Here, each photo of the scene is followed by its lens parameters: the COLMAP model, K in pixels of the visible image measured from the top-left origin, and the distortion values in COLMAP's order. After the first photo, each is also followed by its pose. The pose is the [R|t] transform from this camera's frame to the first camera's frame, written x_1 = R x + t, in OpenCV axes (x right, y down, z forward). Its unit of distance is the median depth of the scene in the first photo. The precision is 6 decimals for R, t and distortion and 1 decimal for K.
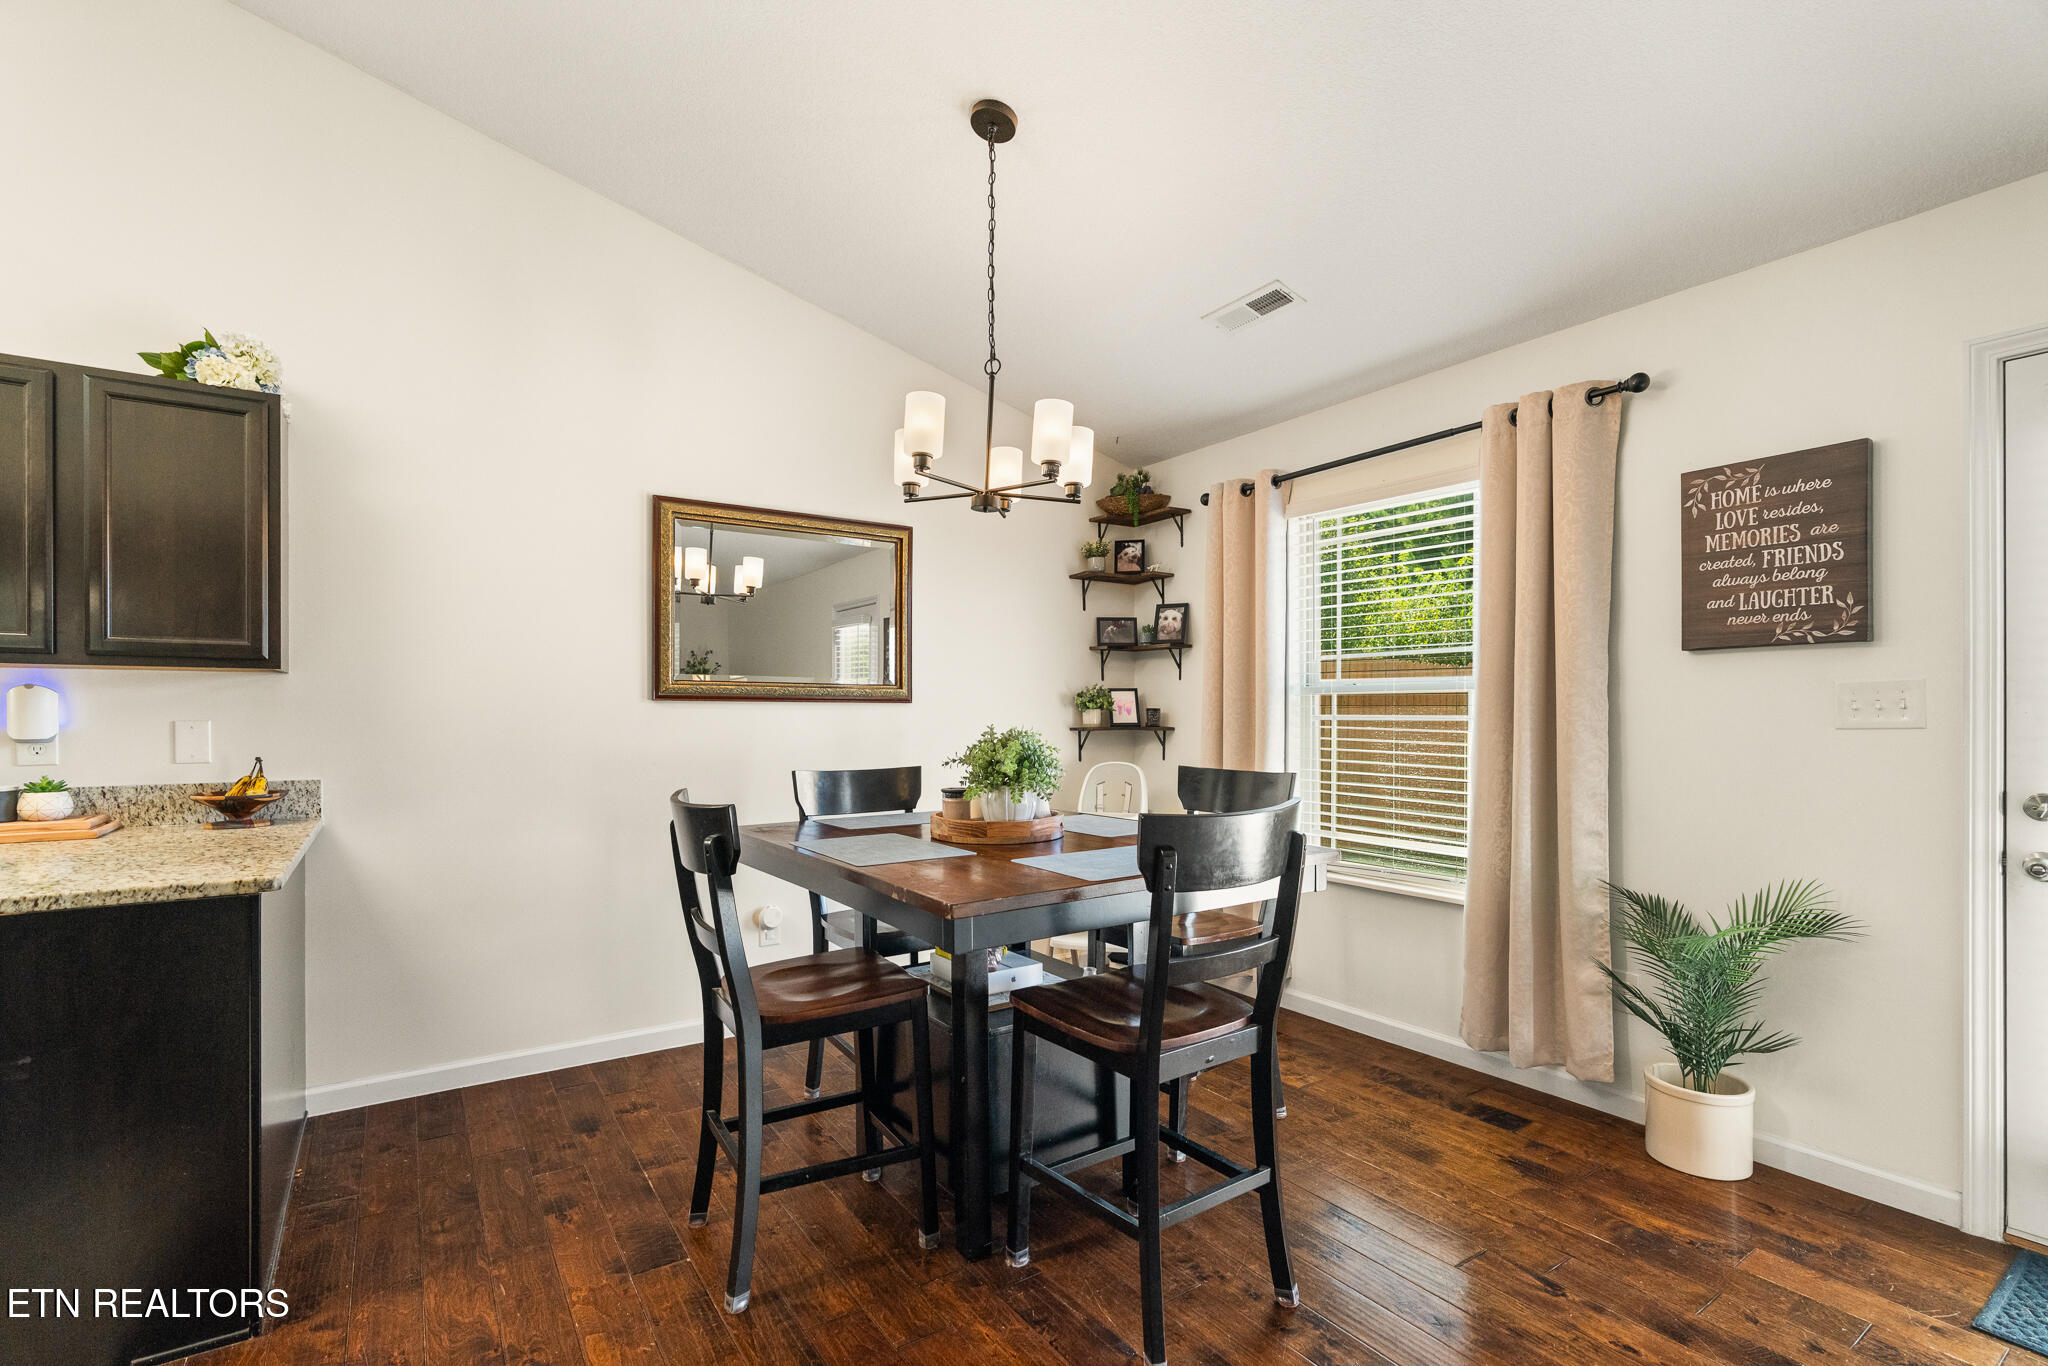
lens RADIAL K [[934.2, 0, 1005.4], [0, 934.2, 717.3], [0, 0, 1]] dist [-0.007941, 0.002179]
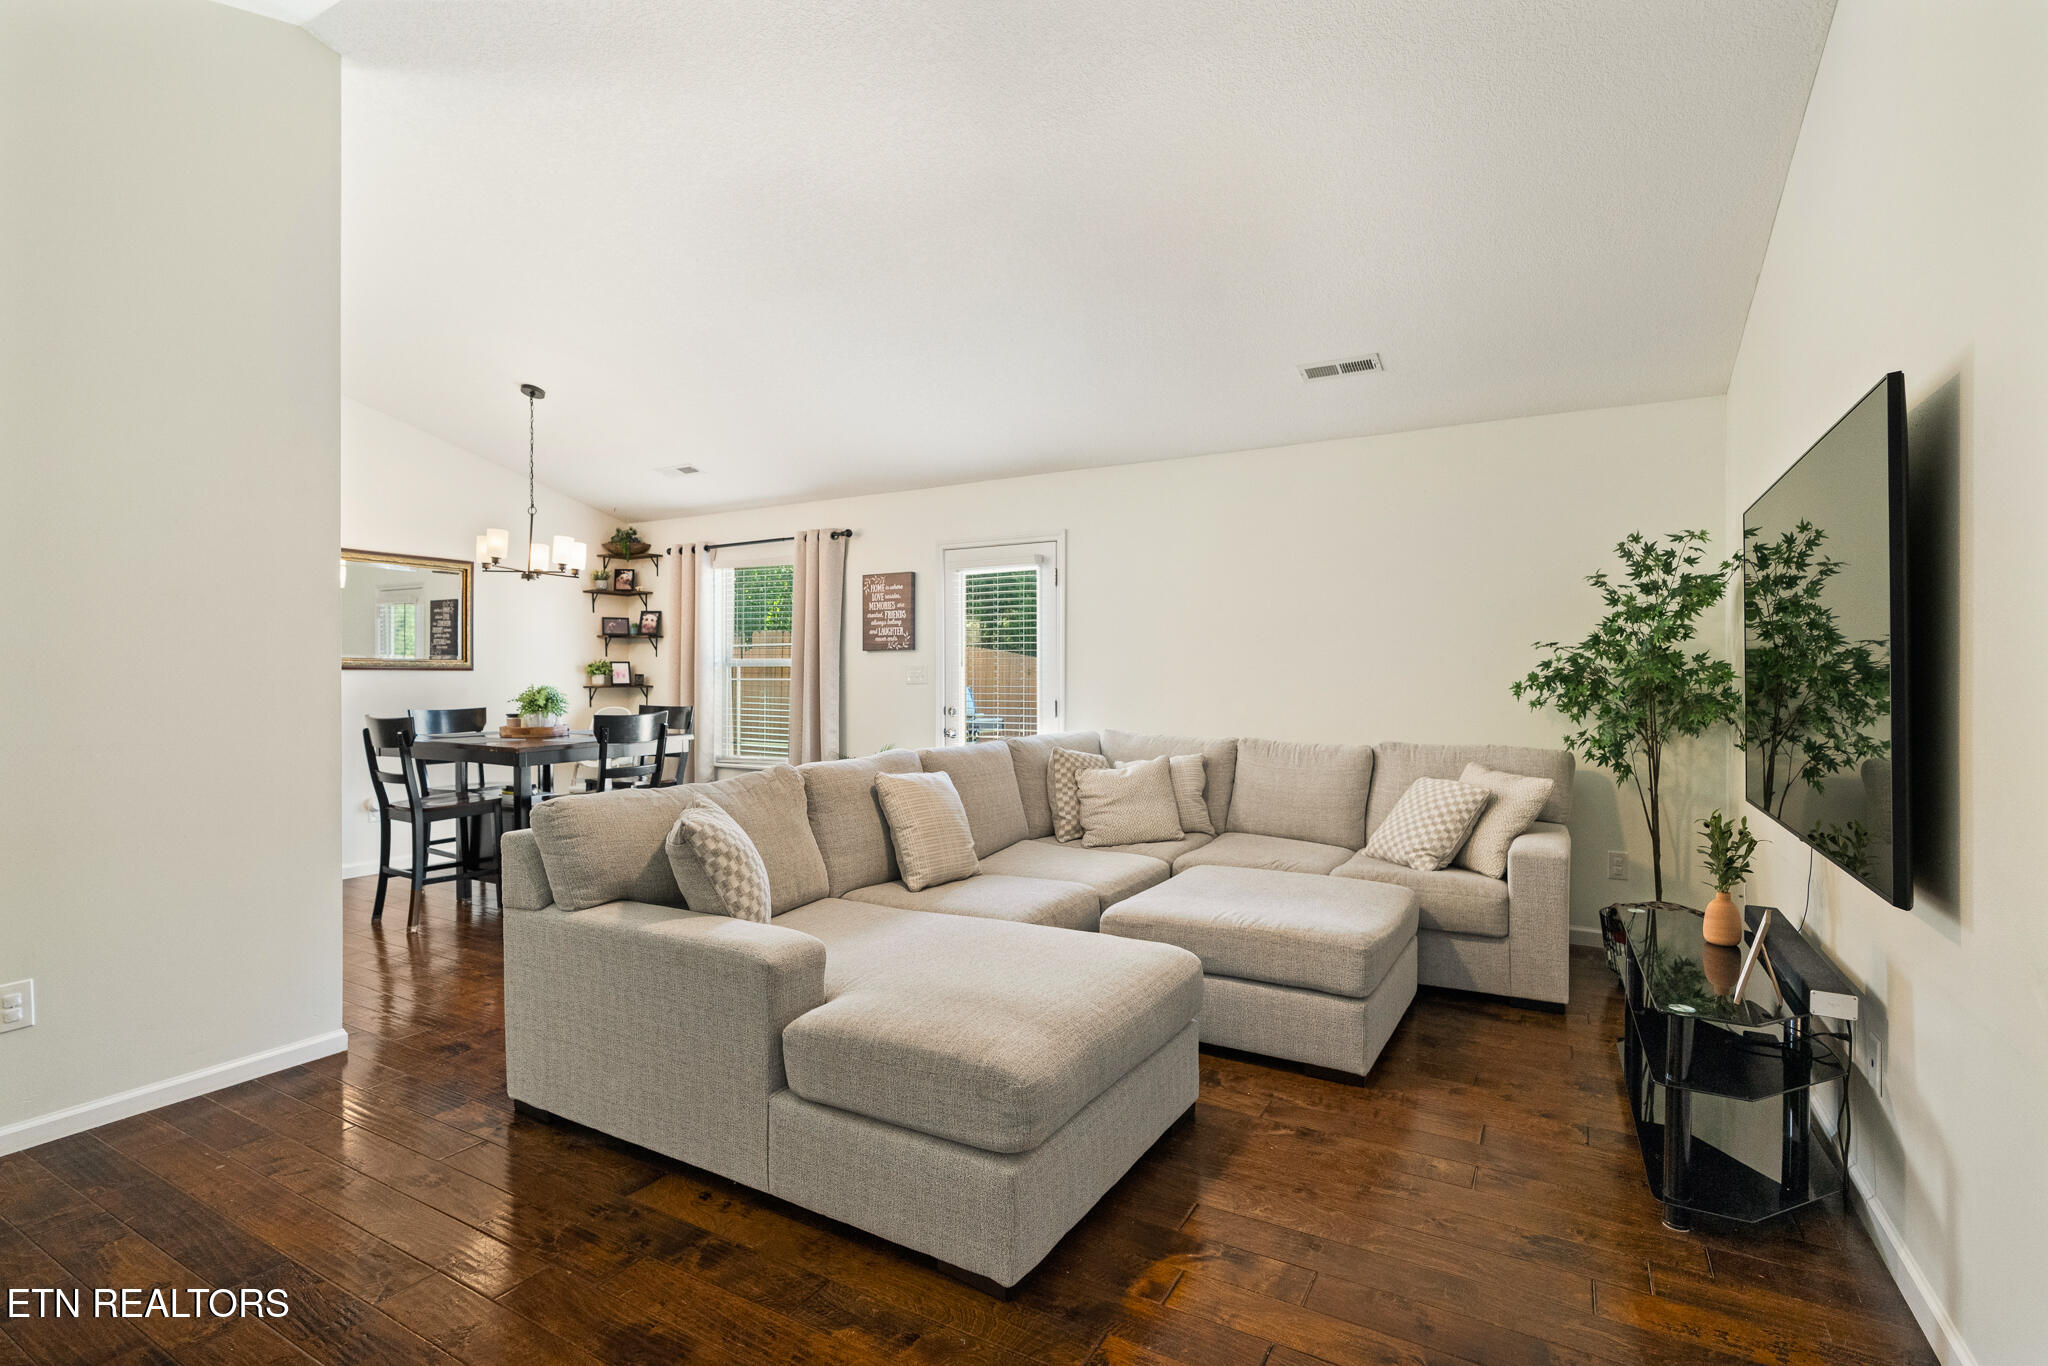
lens RADIAL K [[955.3, 0, 1013.5], [0, 955.3, 674.2], [0, 0, 1]] dist [-0.005533, -0.000197]
pose [[0.894091, -0.000095, 0.447885, -0.005855], [0.001840, 0.999992, -0.003461, -0.003277], [-0.447881, 0.003918, 0.894084, -1.124294]]
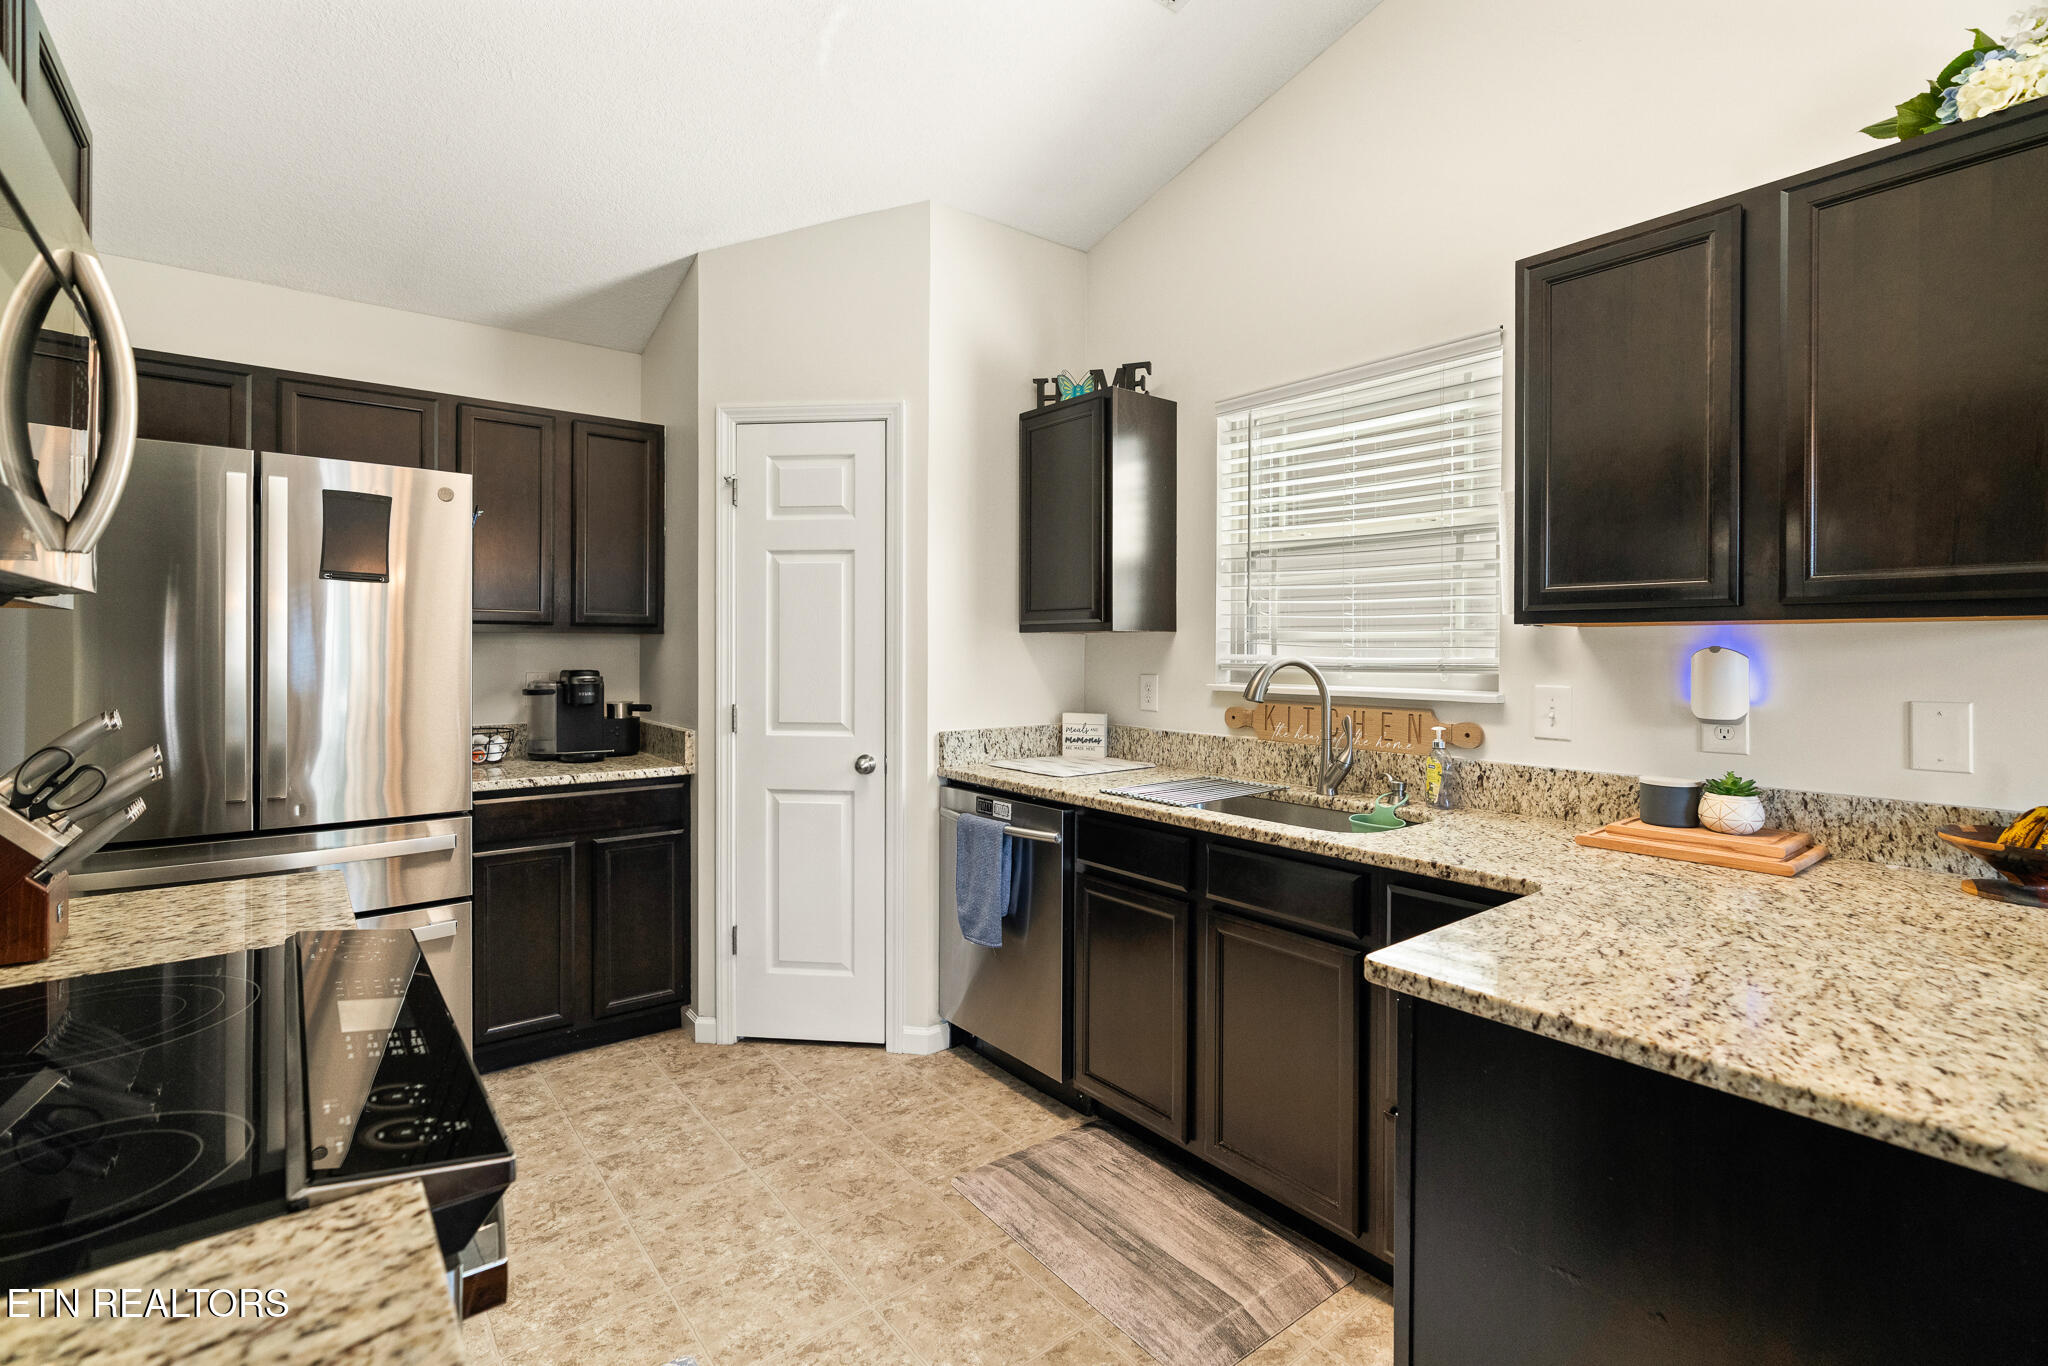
lens RADIAL K [[934.2, 0, 1033.6], [0, 934.2, 662.2], [0, 0, 1]] dist [-0.007941, 0.002179]
pose [[0.097119, 0.008892, -0.995233, -0.303994], [-0.004504, 0.999954, 0.008495, -0.024093], [0.995263, 0.003658, 0.097154, 0.324383]]
